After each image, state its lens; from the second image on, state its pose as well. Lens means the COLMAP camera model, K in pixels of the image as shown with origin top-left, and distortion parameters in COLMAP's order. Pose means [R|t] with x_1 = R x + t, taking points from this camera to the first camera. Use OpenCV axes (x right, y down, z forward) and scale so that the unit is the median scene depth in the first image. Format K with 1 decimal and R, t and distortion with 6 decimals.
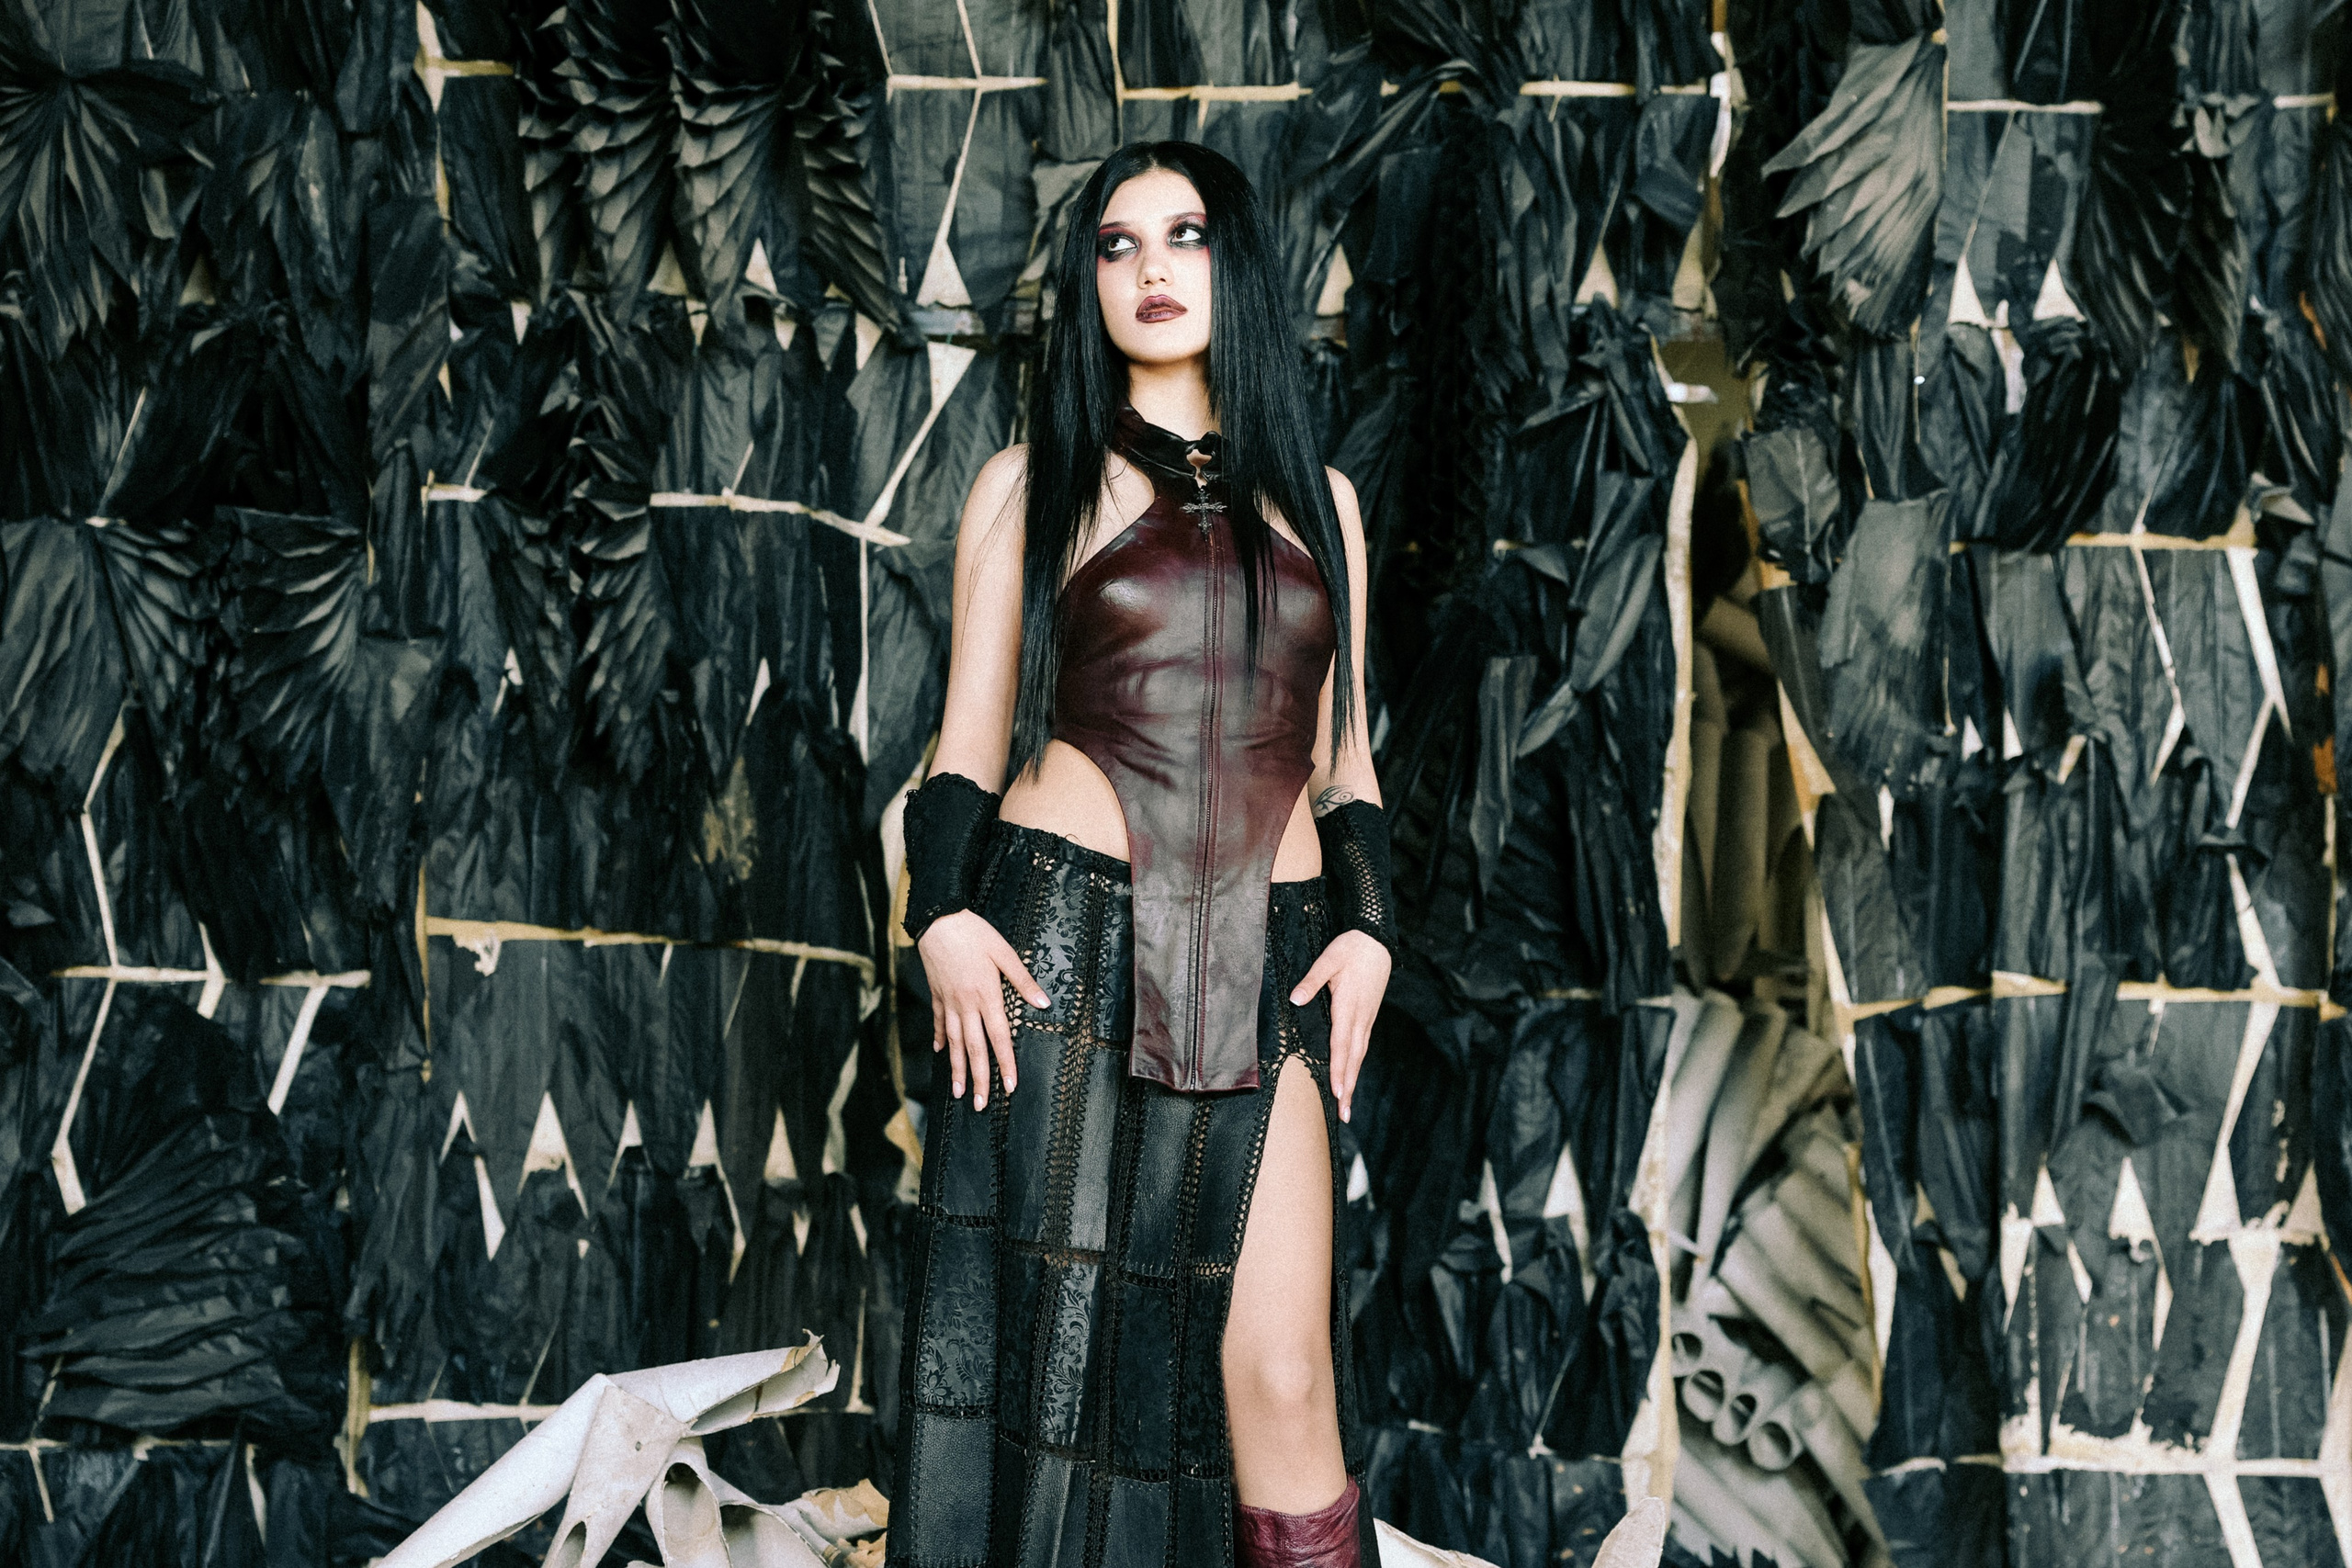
lens RADIAL K [[4422.6, 0, 1347.1], [0, 4422.6, 765.7], [0, 0, 1]] dist [0.150305, 0.000000]
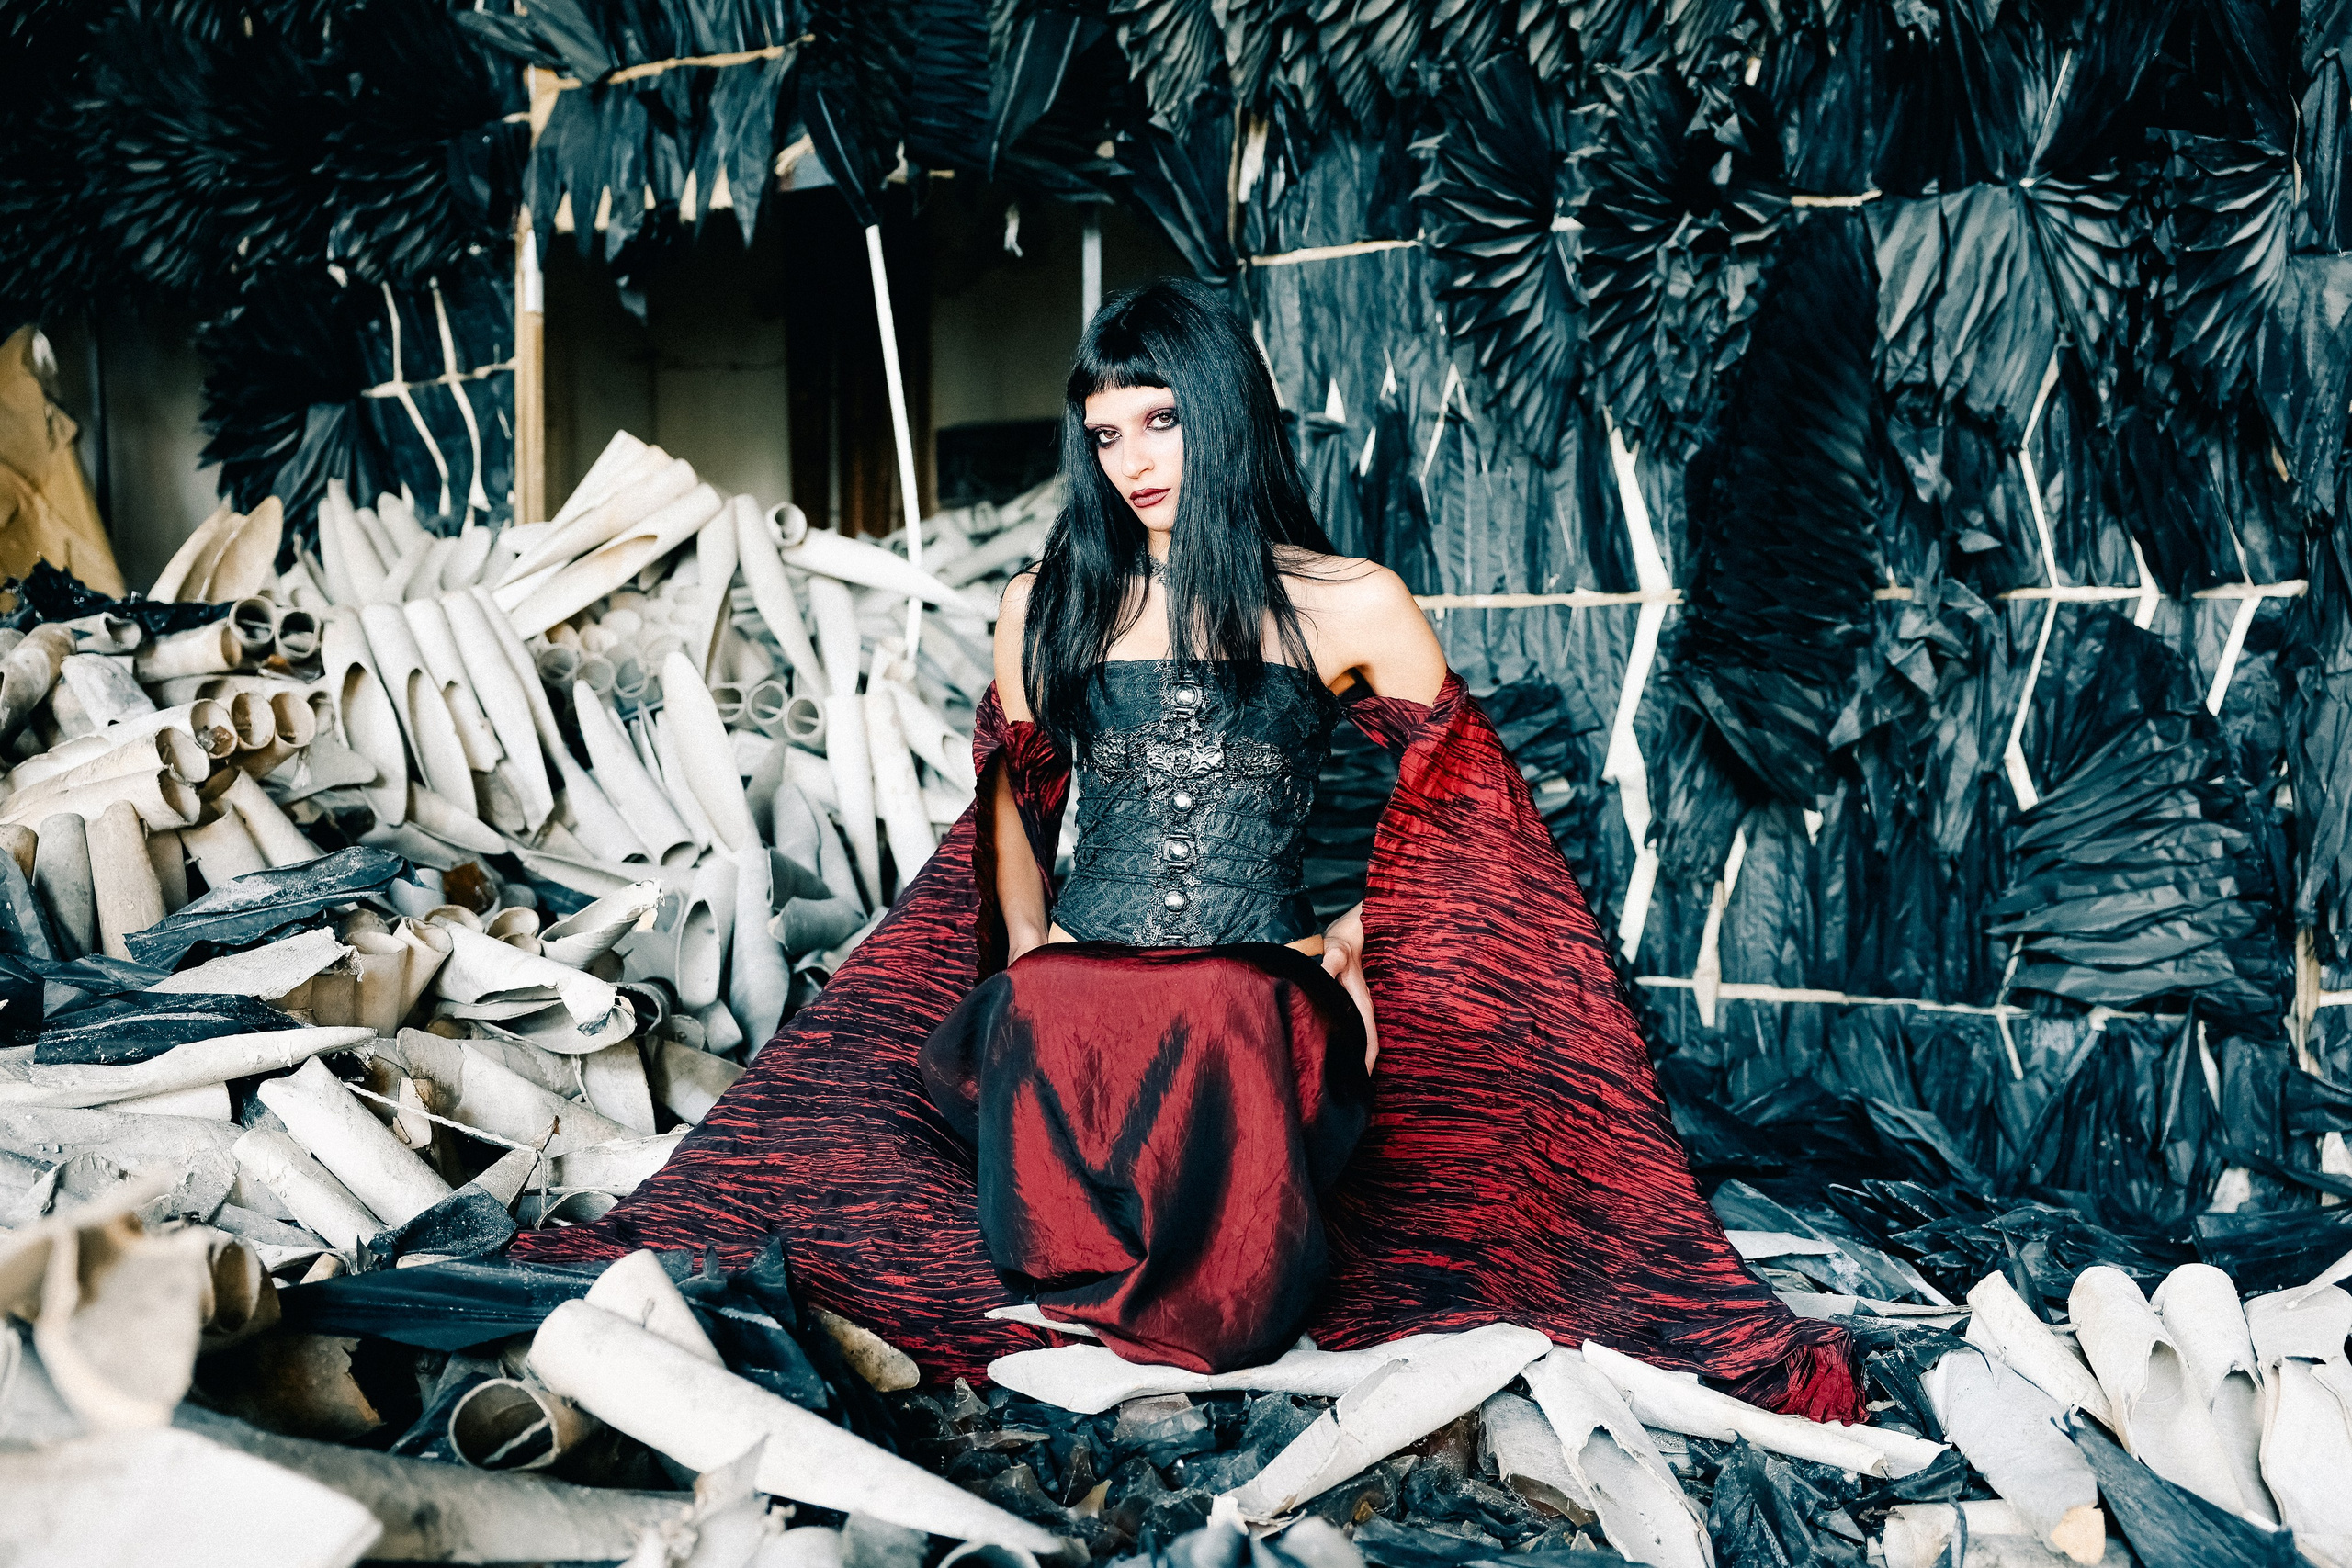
lens RADIAL K [[2472.1, 0, 1154.8], [0, 2472.1, 778.7], [0, 0, 1]] dist [0.023335, 0.000000]
pose [[0.825959, -0.007014, -0.563687, -0.115858], [0.060122, 0.995316, 0.075711, 0.032846], [0.560515, -0.096424, 0.822512, 0.372287]]
